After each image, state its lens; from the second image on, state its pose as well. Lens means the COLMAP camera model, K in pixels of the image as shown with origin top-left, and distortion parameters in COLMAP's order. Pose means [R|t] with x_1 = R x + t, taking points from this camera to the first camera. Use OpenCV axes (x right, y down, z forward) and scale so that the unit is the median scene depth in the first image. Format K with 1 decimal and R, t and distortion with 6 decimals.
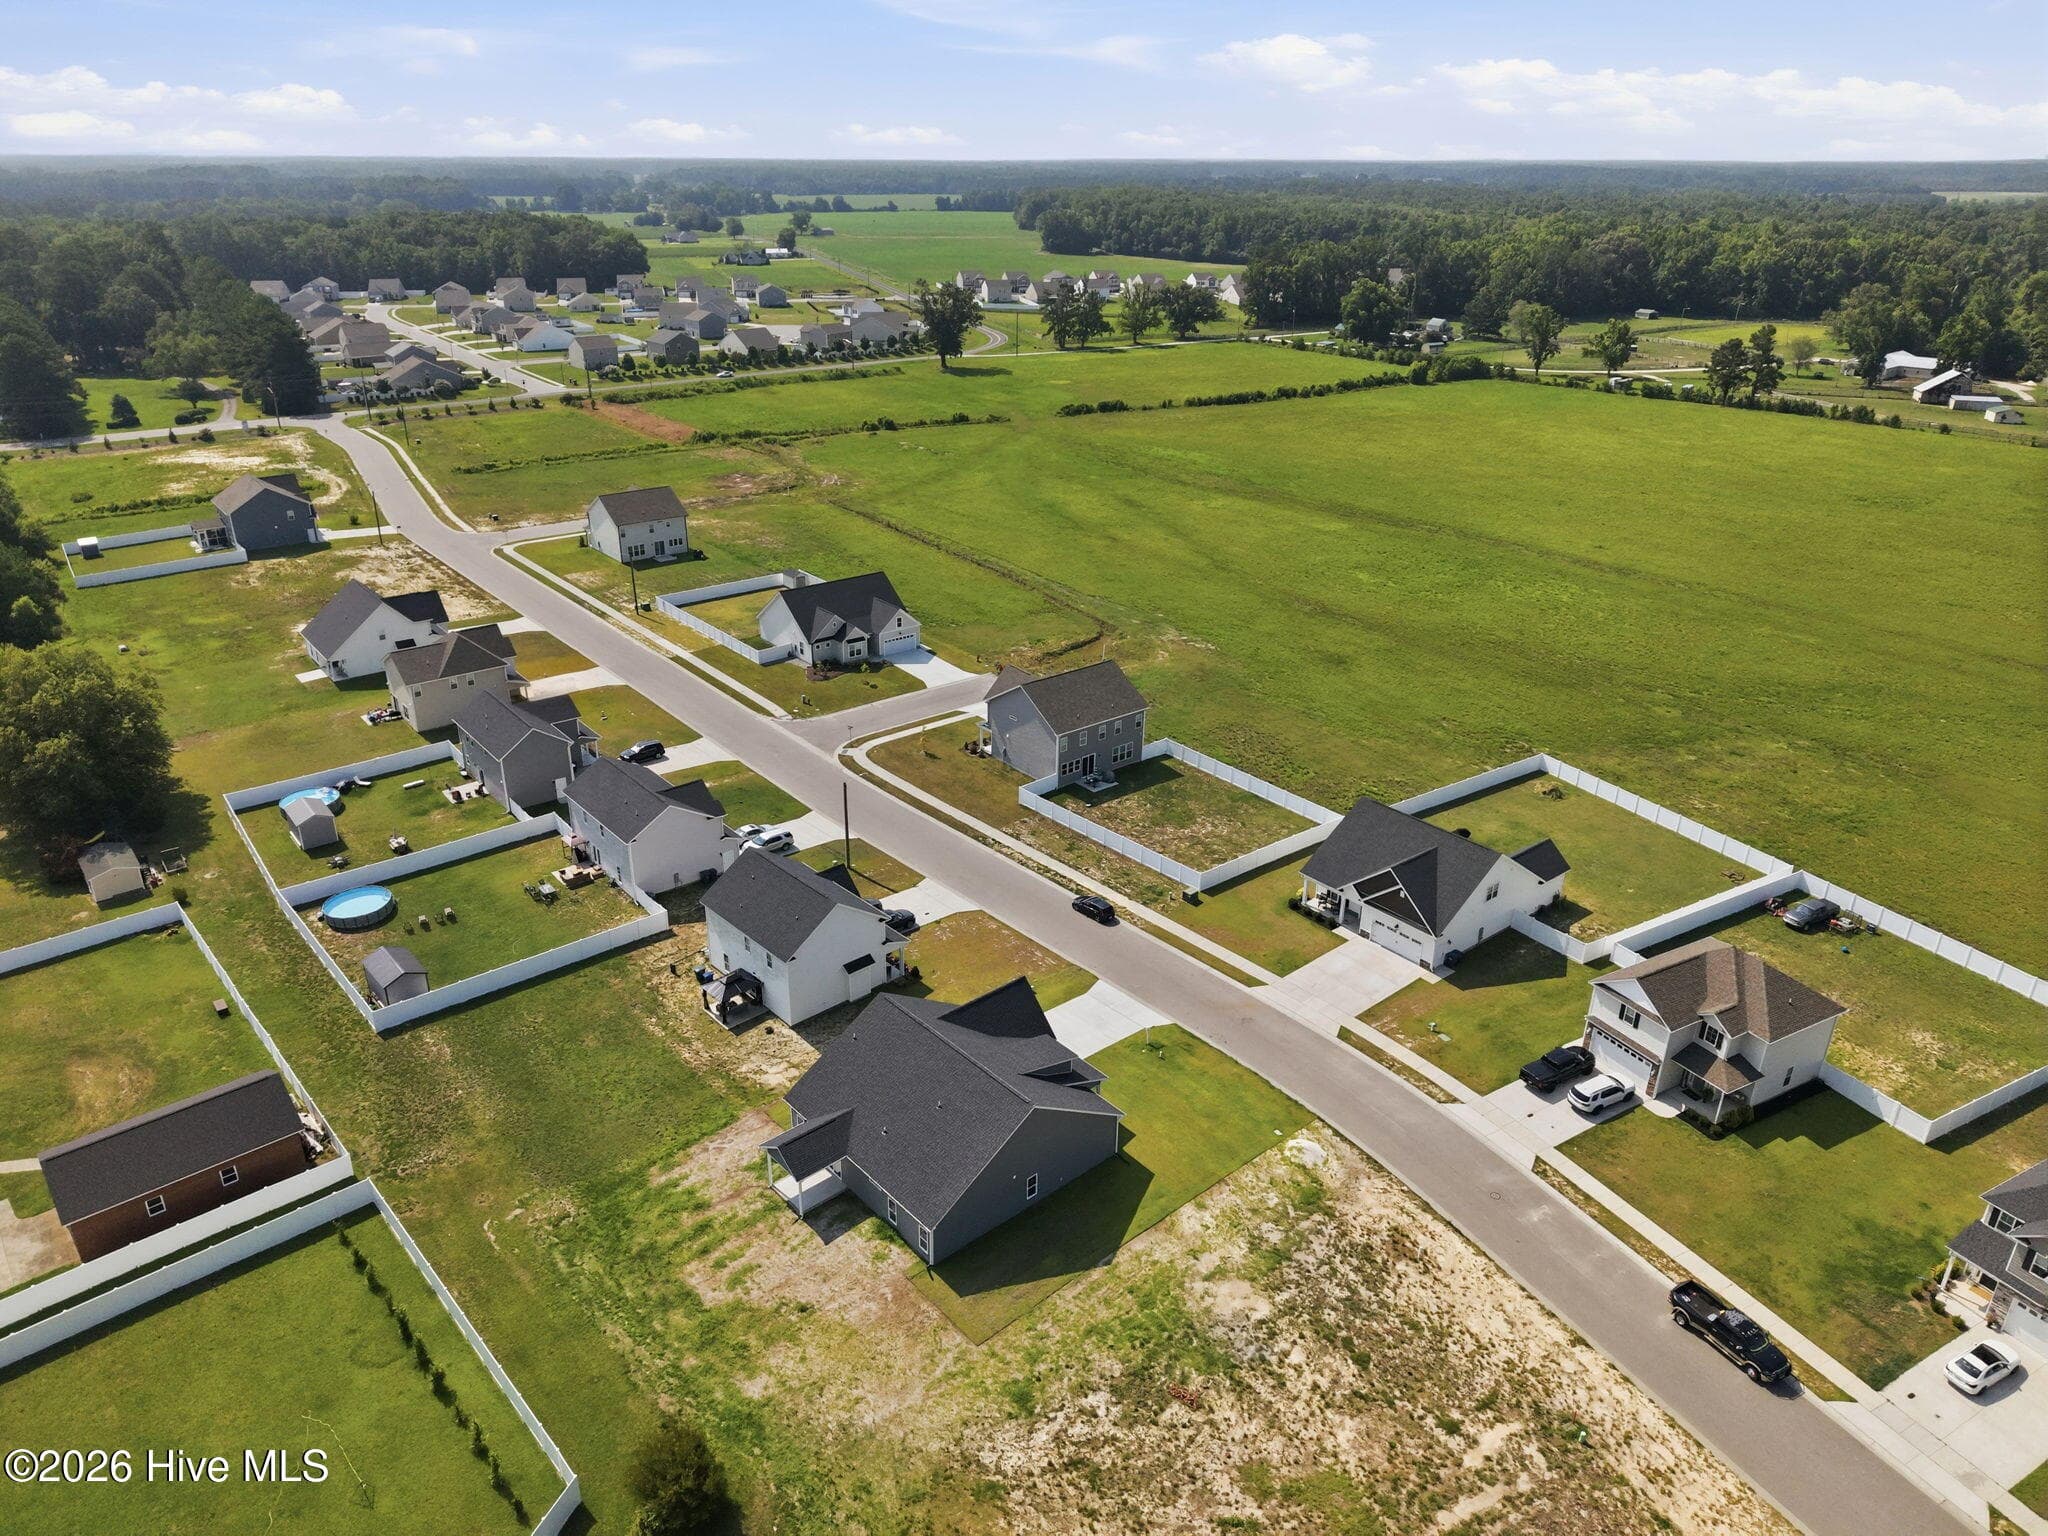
lens RADIAL K [[1364.9, 0, 1024.0], [0, 1364.9, 768.0], [0, 0, 1]] dist [0.036608, -0.043041]
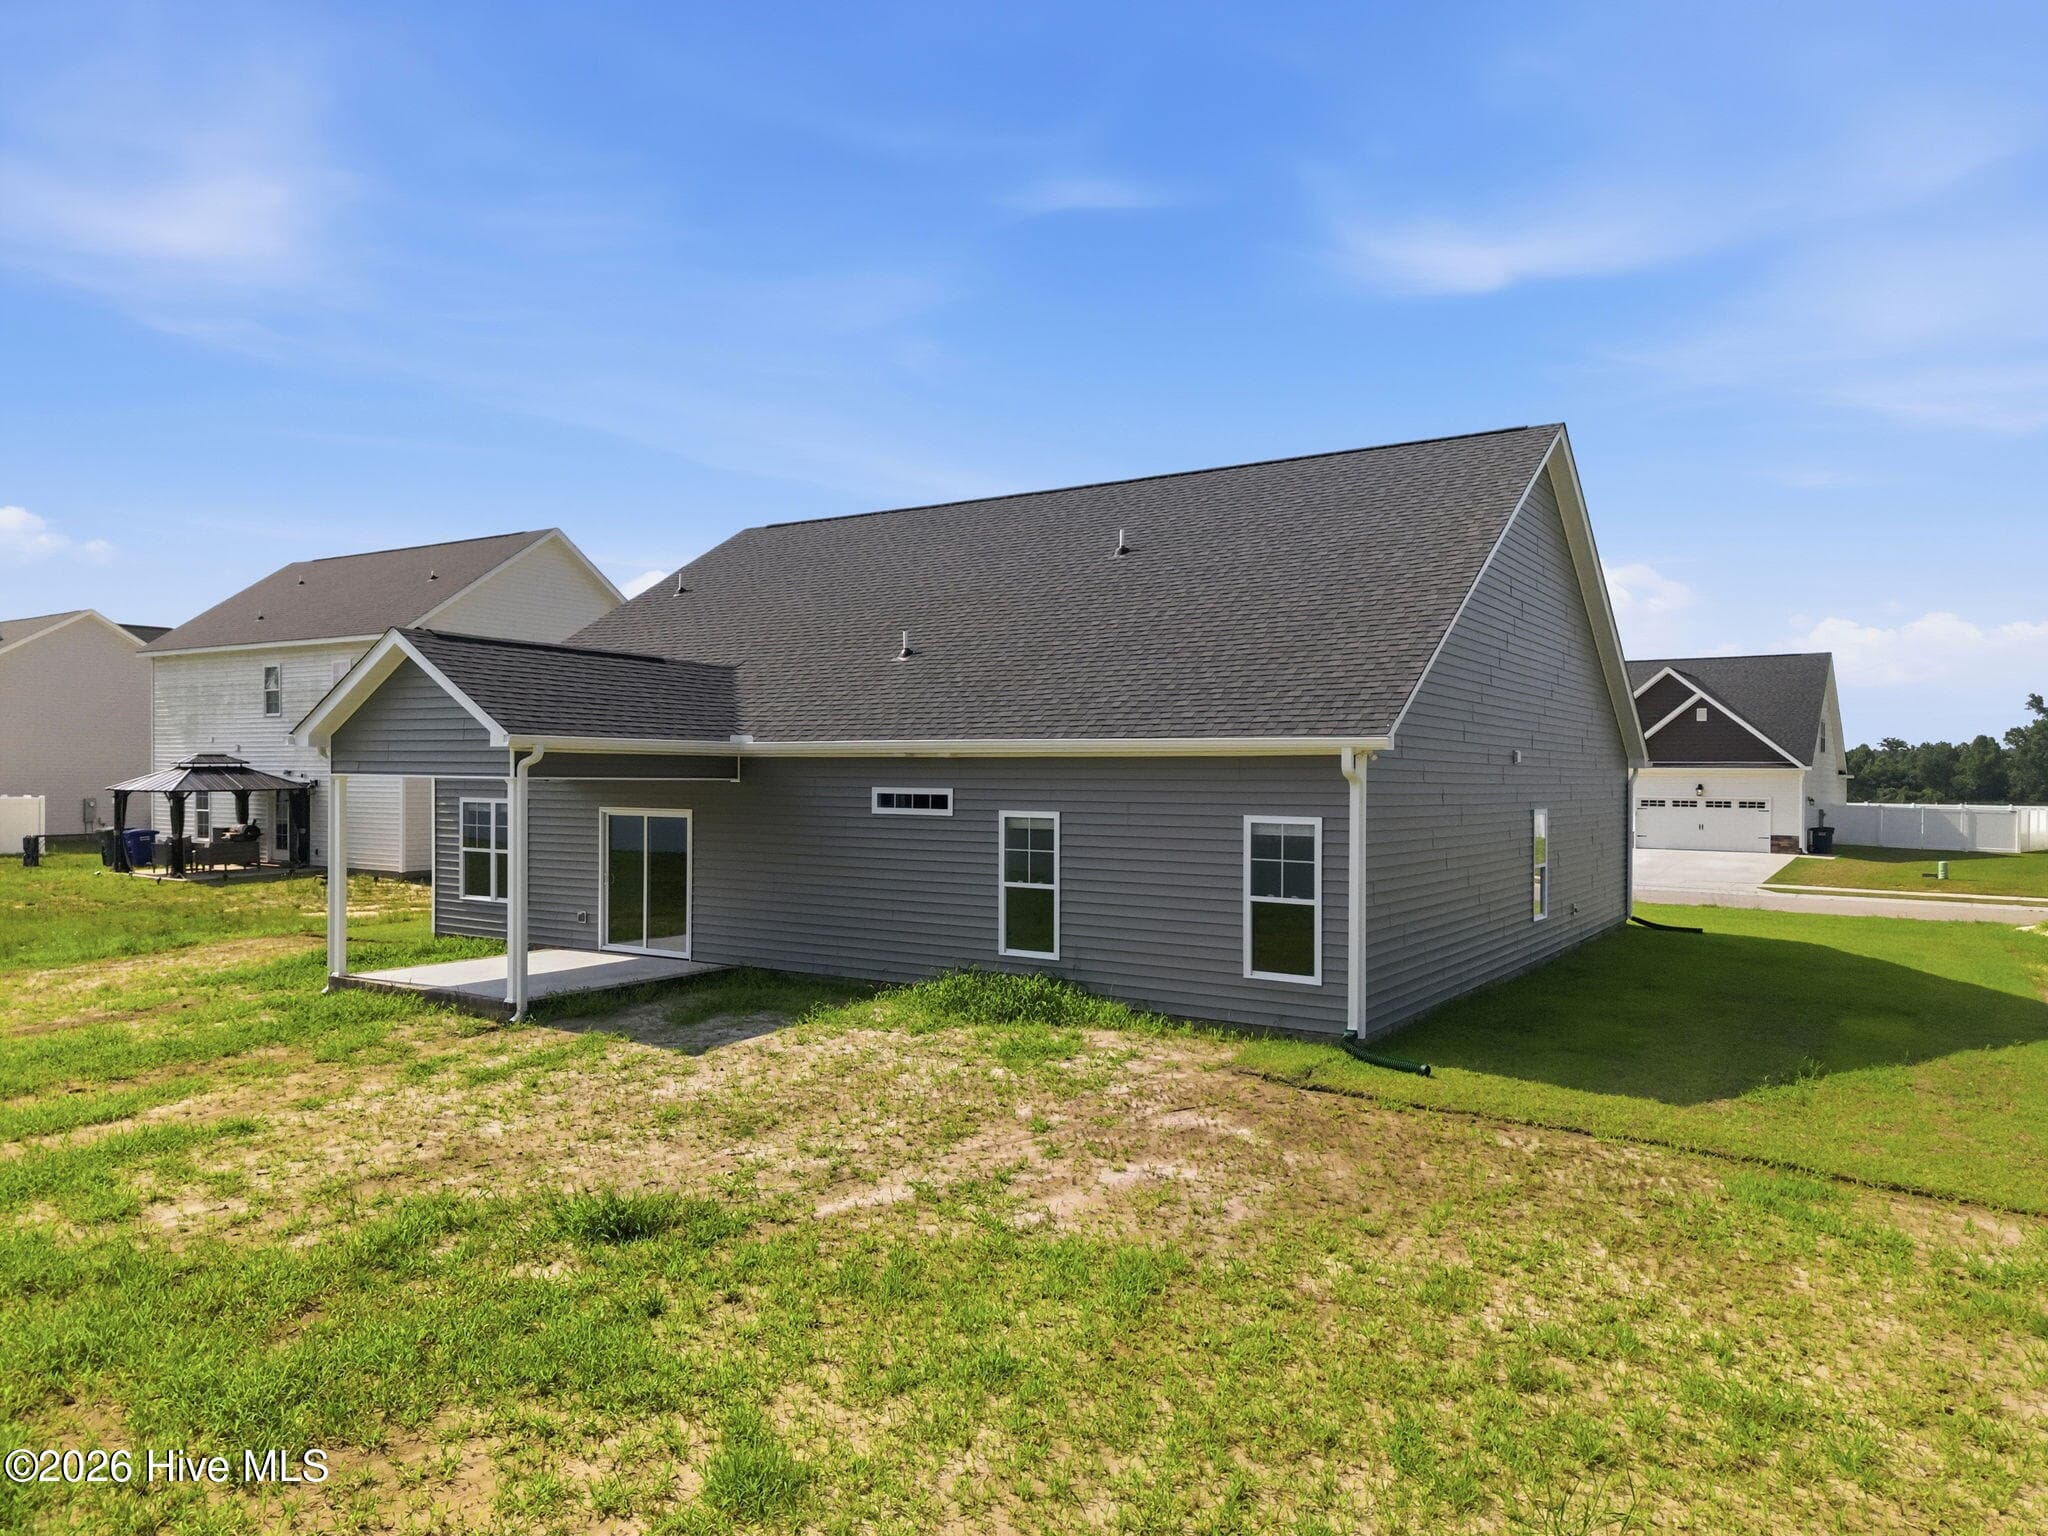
lens RADIAL K [[1408.4, 0, 955.1], [0, 1408.4, 771.5], [0, 0, 1]] dist [0.003111, 0.001307]
pose [[0.969876, -0.008844, 0.243439, -0.137867], [0.106152, 0.914812, -0.389680, 0.345151], [-0.219255, 0.403782, 0.888193, 0.738265]]
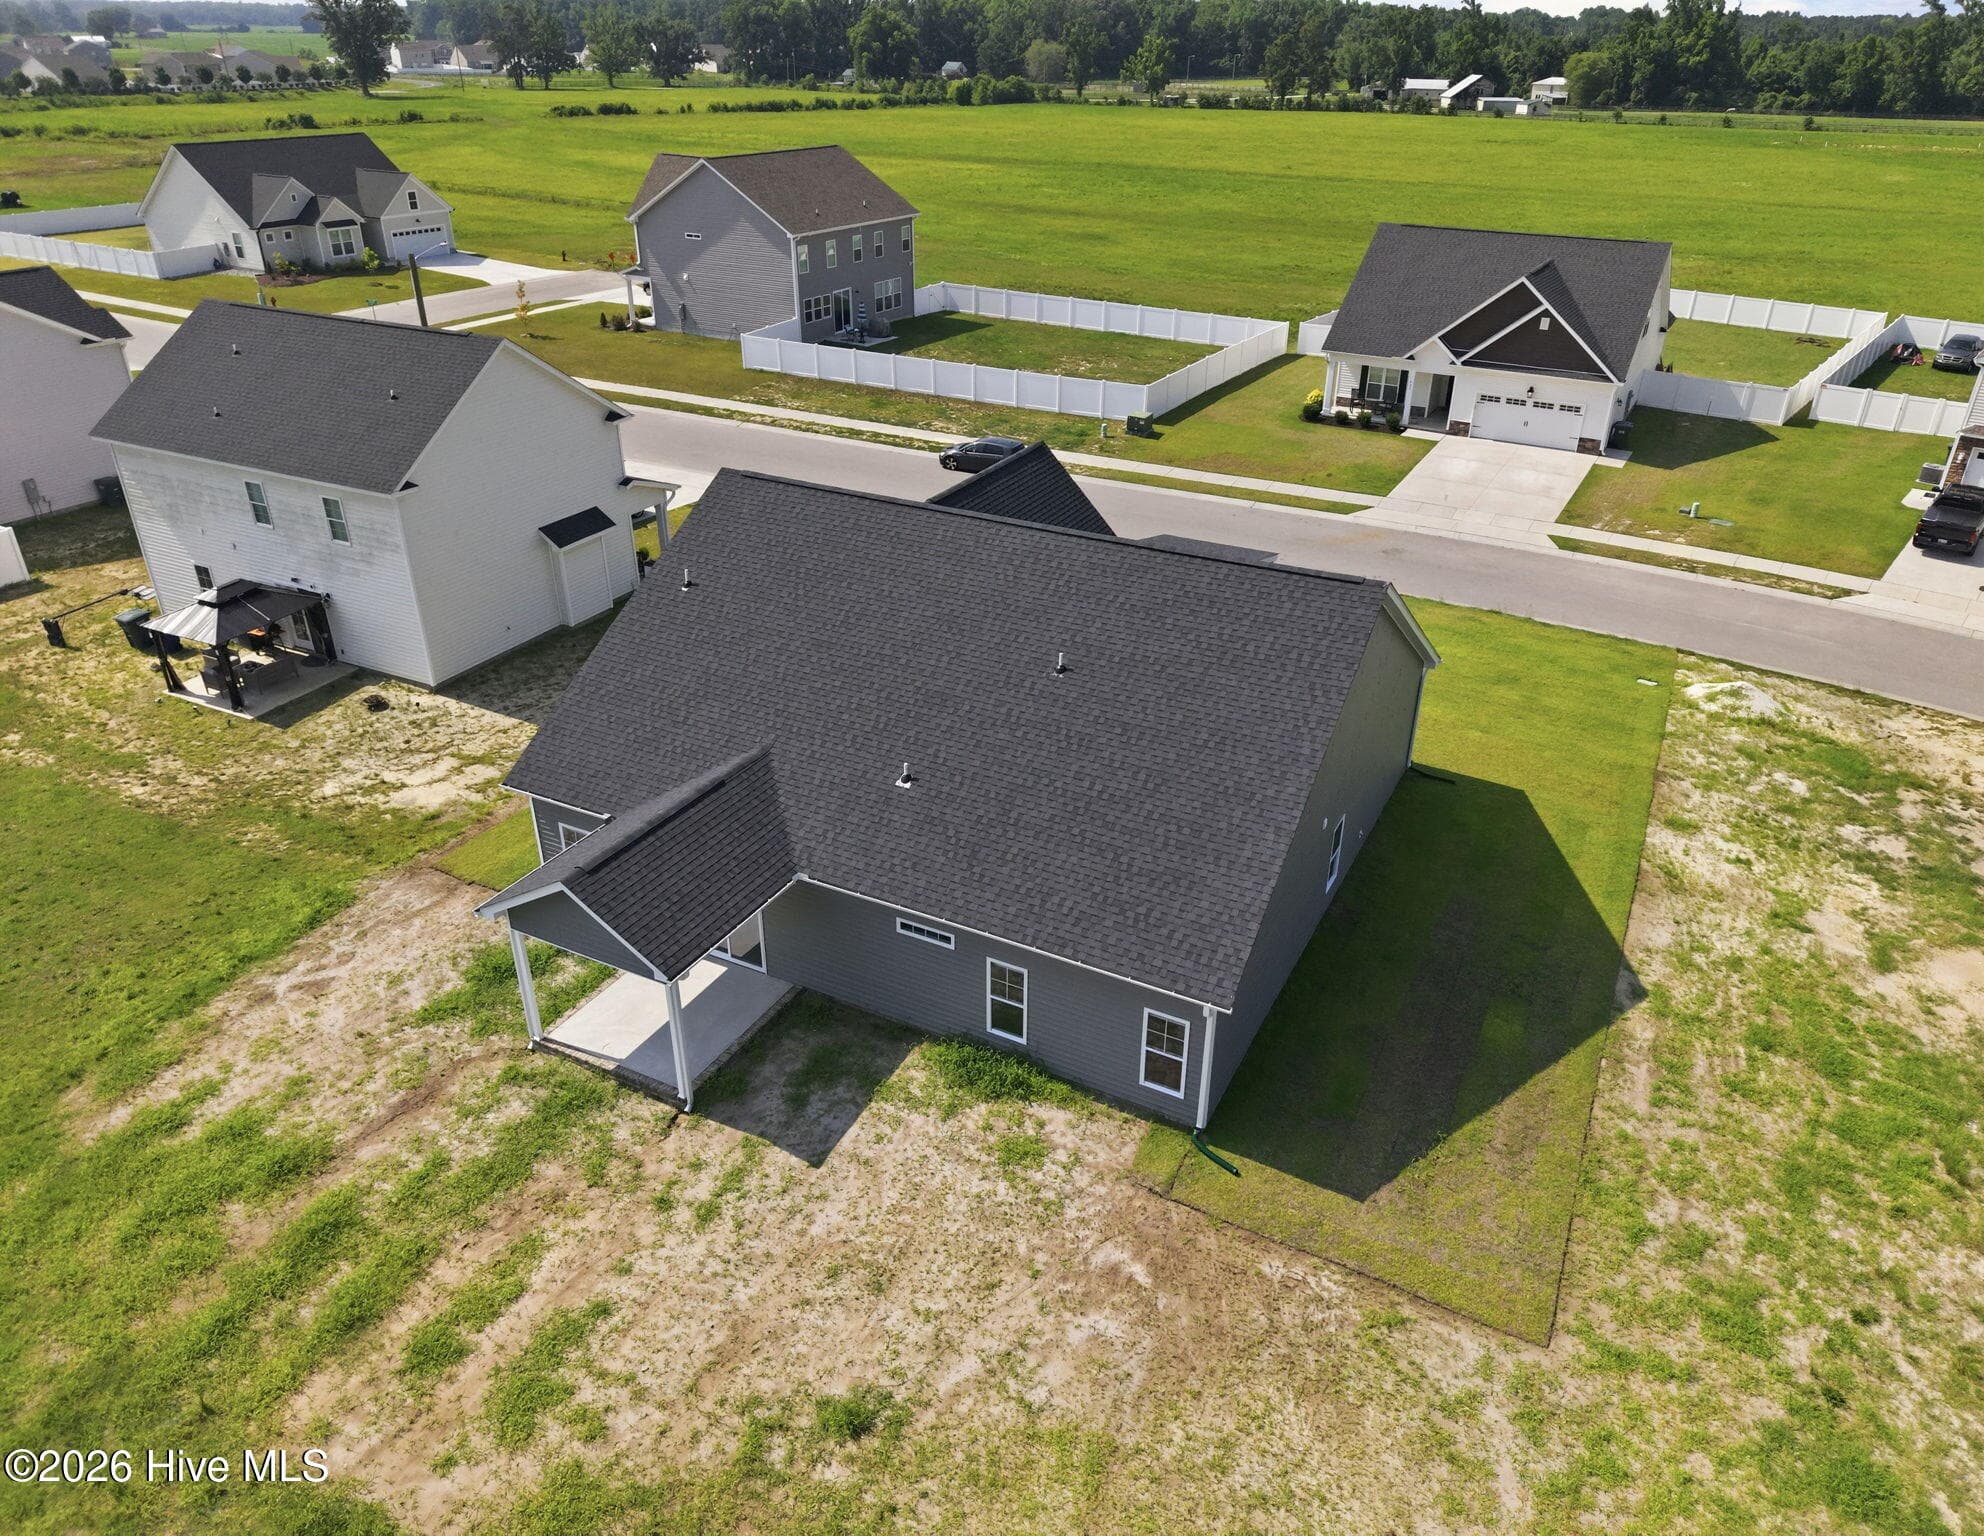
lens RADIAL K [[1372.9, 0, 1024.6], [0, 1372.9, 786.5], [0, 0, 1]] dist [0.008815, -0.003907]
pose [[0.928968, -0.182300, 0.322156, -0.162082], [0.152571, 0.981524, 0.115466, 0.218422], [-0.337254, -0.058113, 0.939619, 0.646366]]
